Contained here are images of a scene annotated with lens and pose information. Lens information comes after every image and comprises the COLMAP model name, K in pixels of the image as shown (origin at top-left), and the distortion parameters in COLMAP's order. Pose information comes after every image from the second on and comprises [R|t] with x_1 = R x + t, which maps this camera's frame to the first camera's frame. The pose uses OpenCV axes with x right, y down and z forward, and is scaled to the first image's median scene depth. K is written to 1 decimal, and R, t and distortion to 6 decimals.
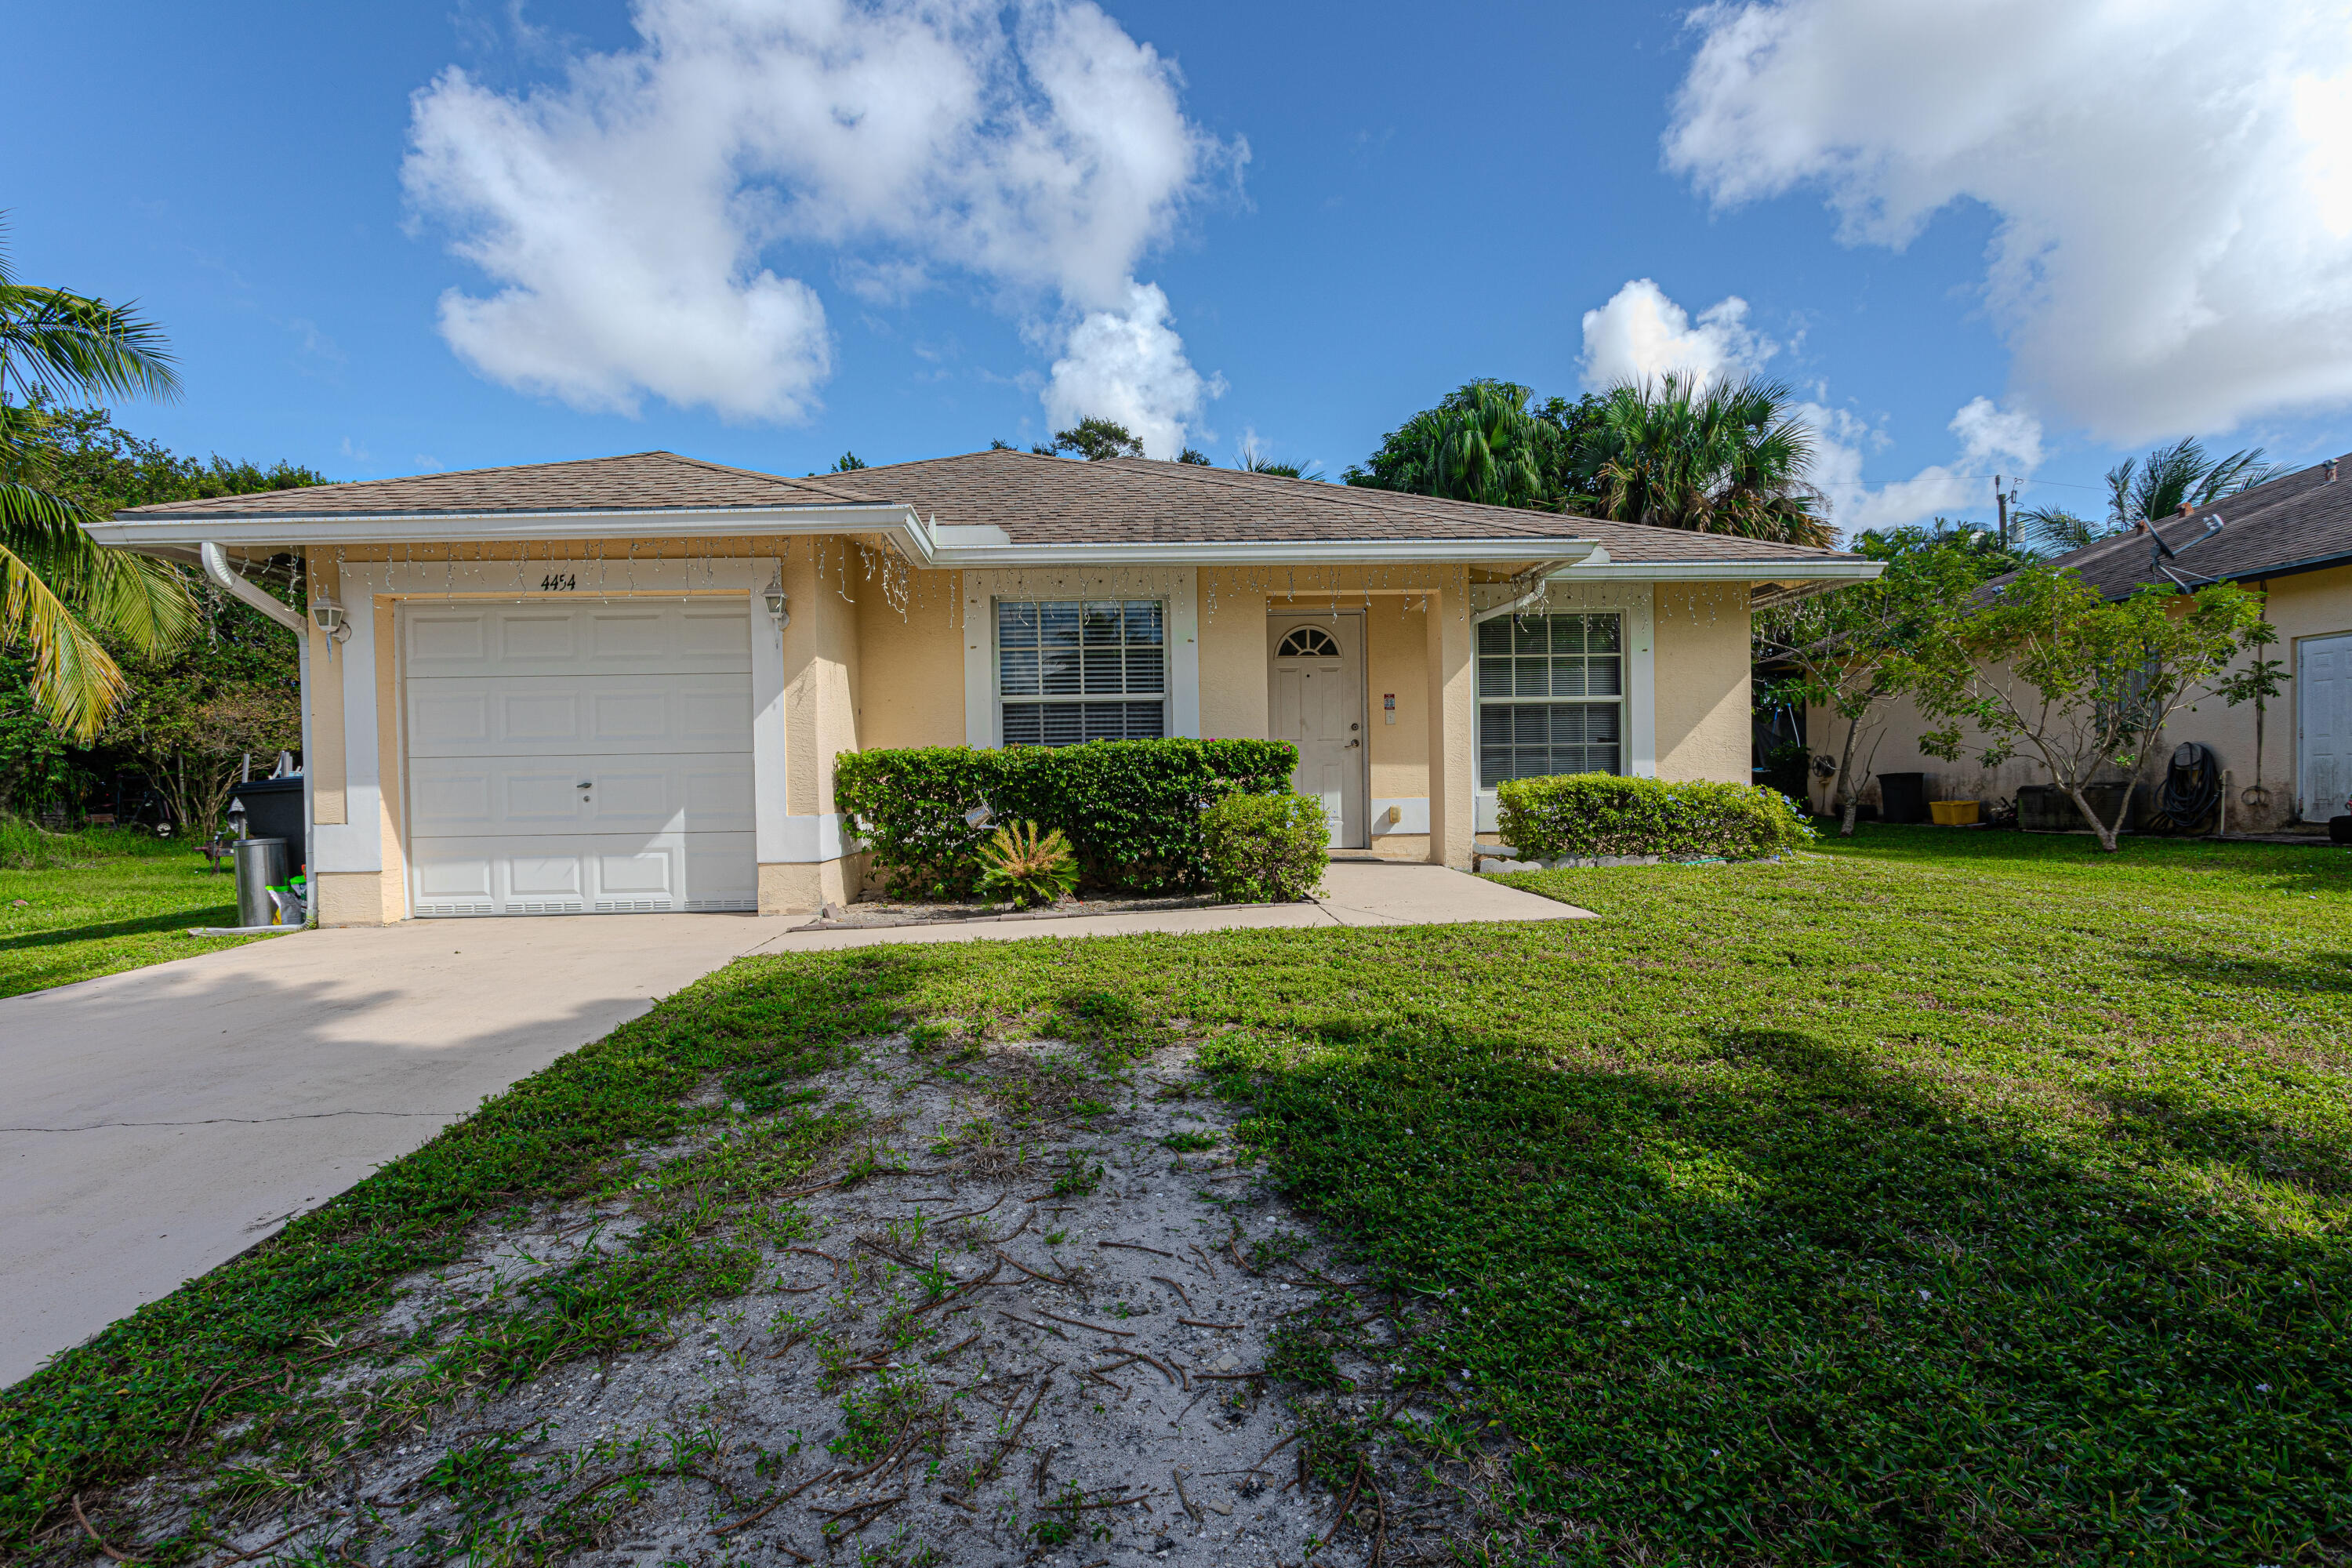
lens RADIAL K [[1142.9, 0, 1203.9], [0, 1142.9, 790.4], [0, 0, 1]] dist [-0.003558, 0.000687]
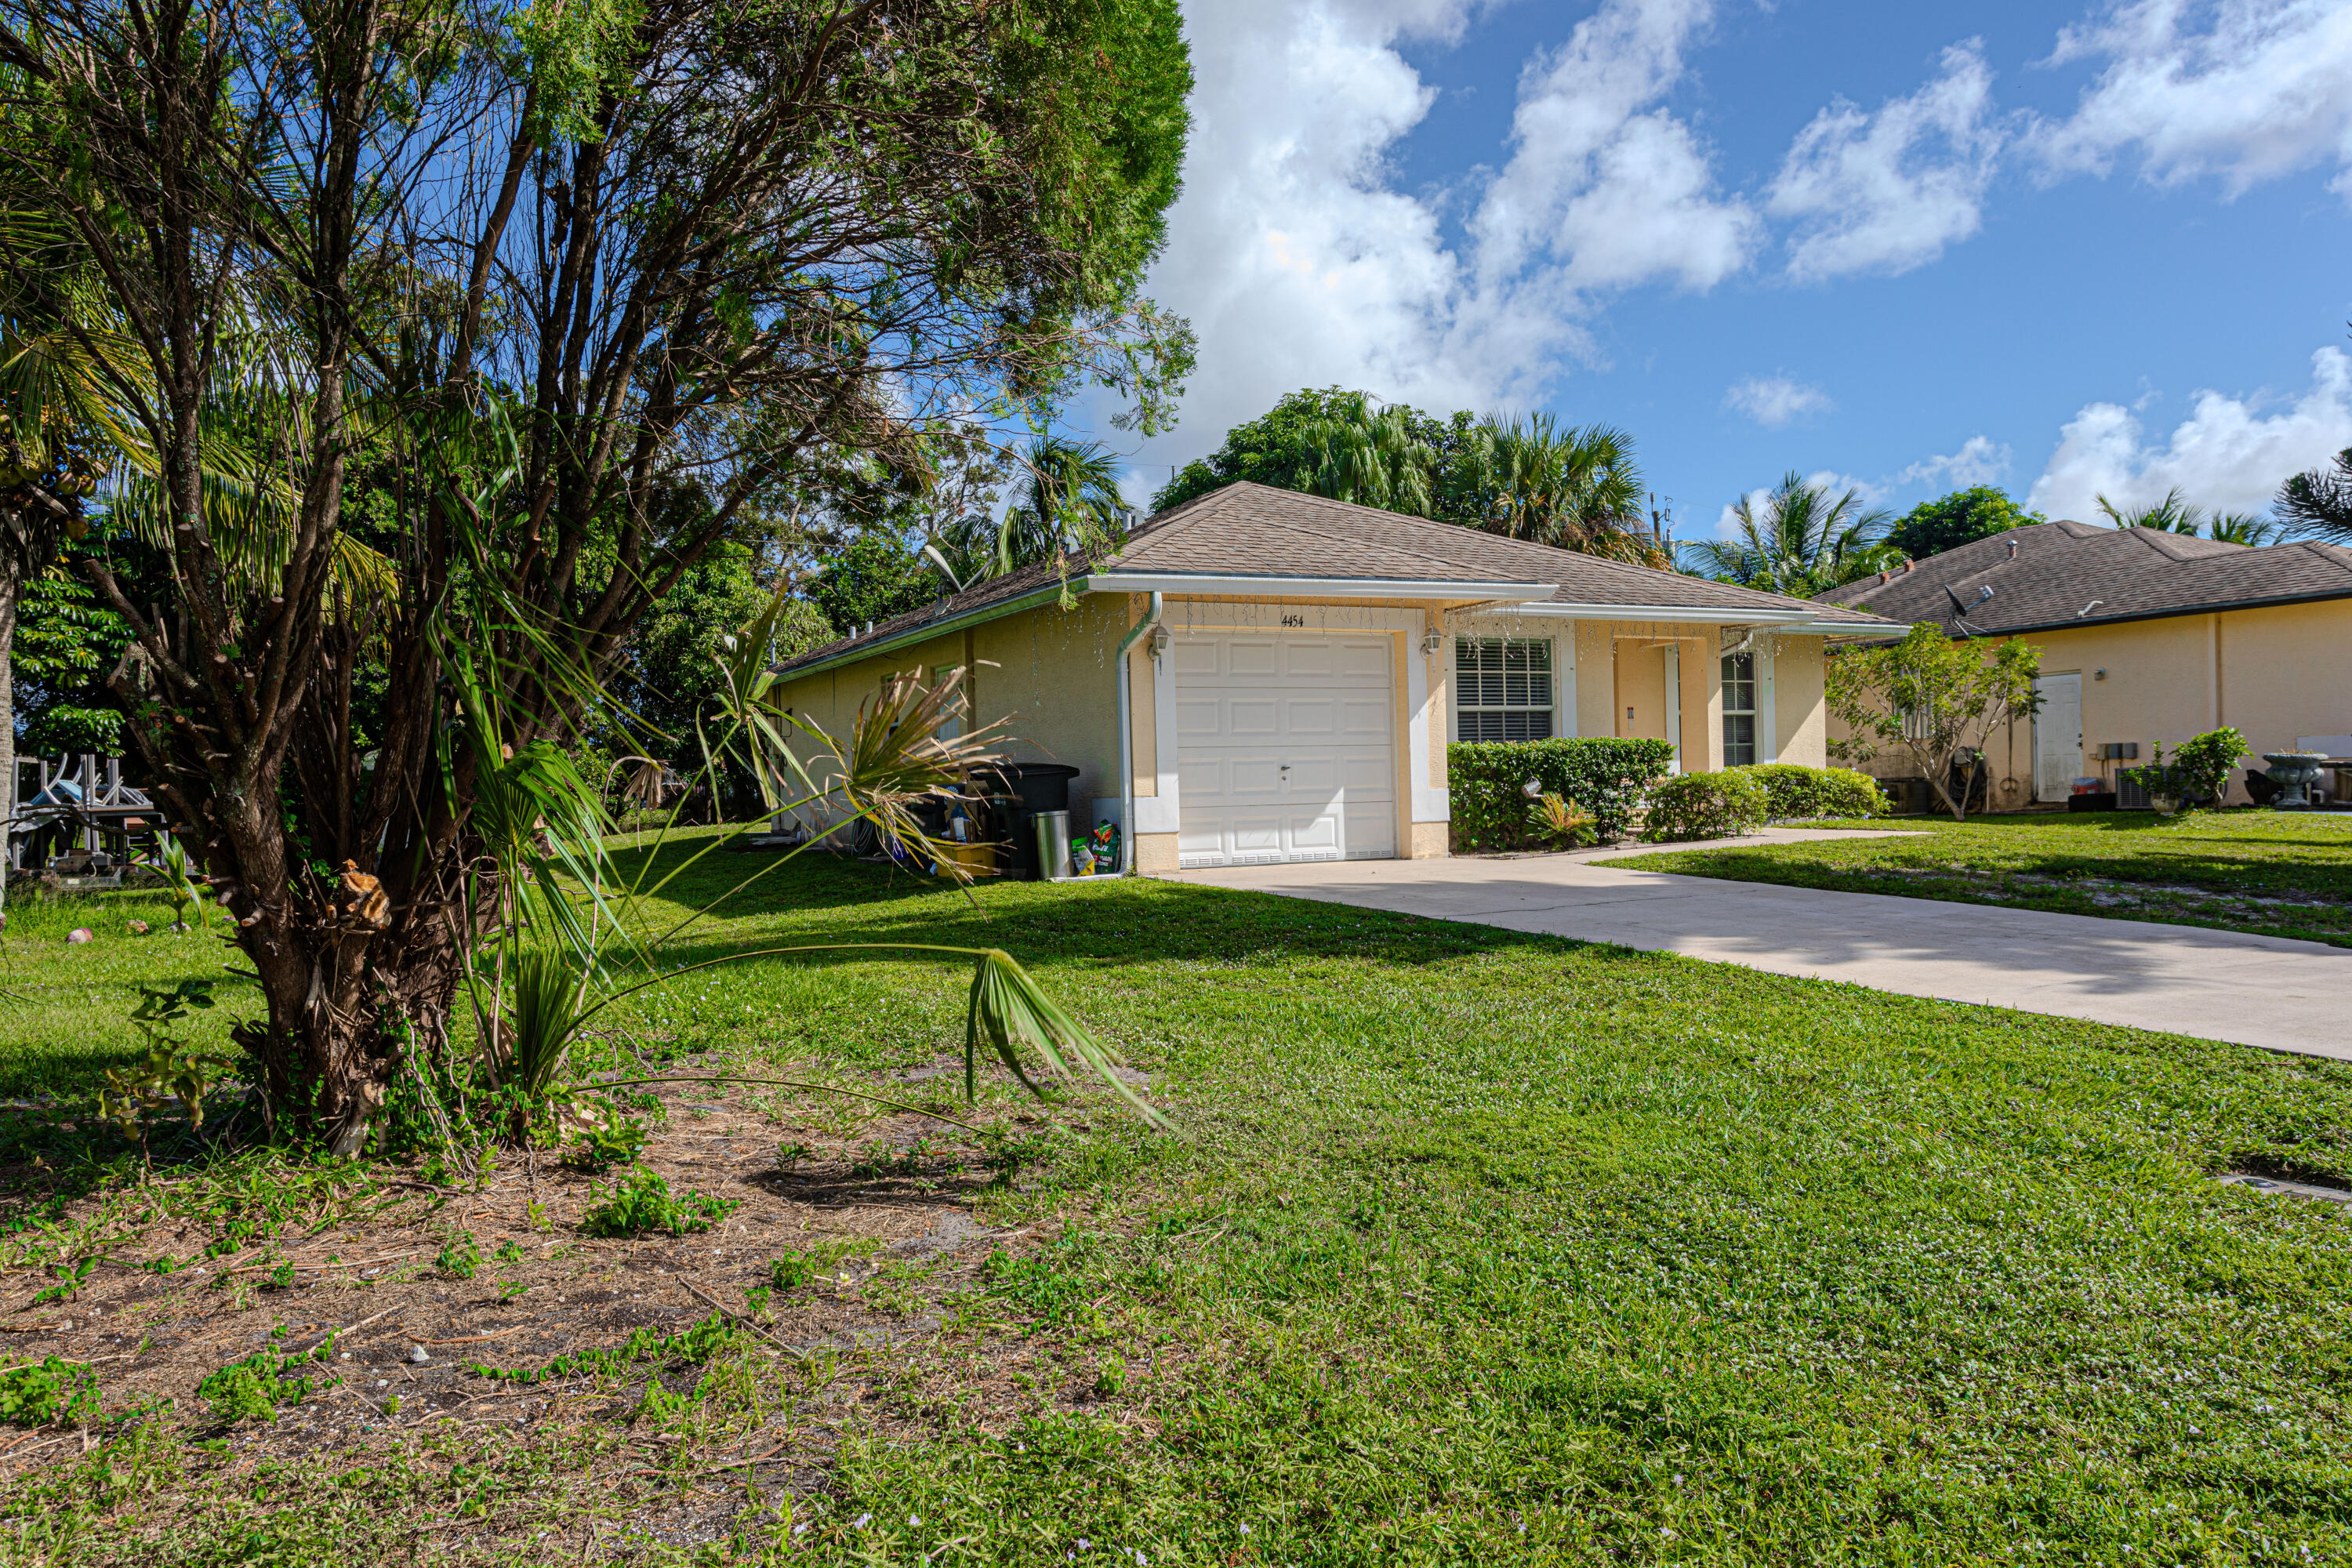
lens RADIAL K [[1662.0, 0, 1176.0], [0, 1662.0, 784.0], [0, 0, 1]] dist [0.003552, 0.001217]
pose [[0.906393, -0.006899, 0.422379, -1.180920], [0.019221, 0.999505, -0.024921, 0.047794], [-0.421998, 0.030707, 0.906077, -0.581571]]
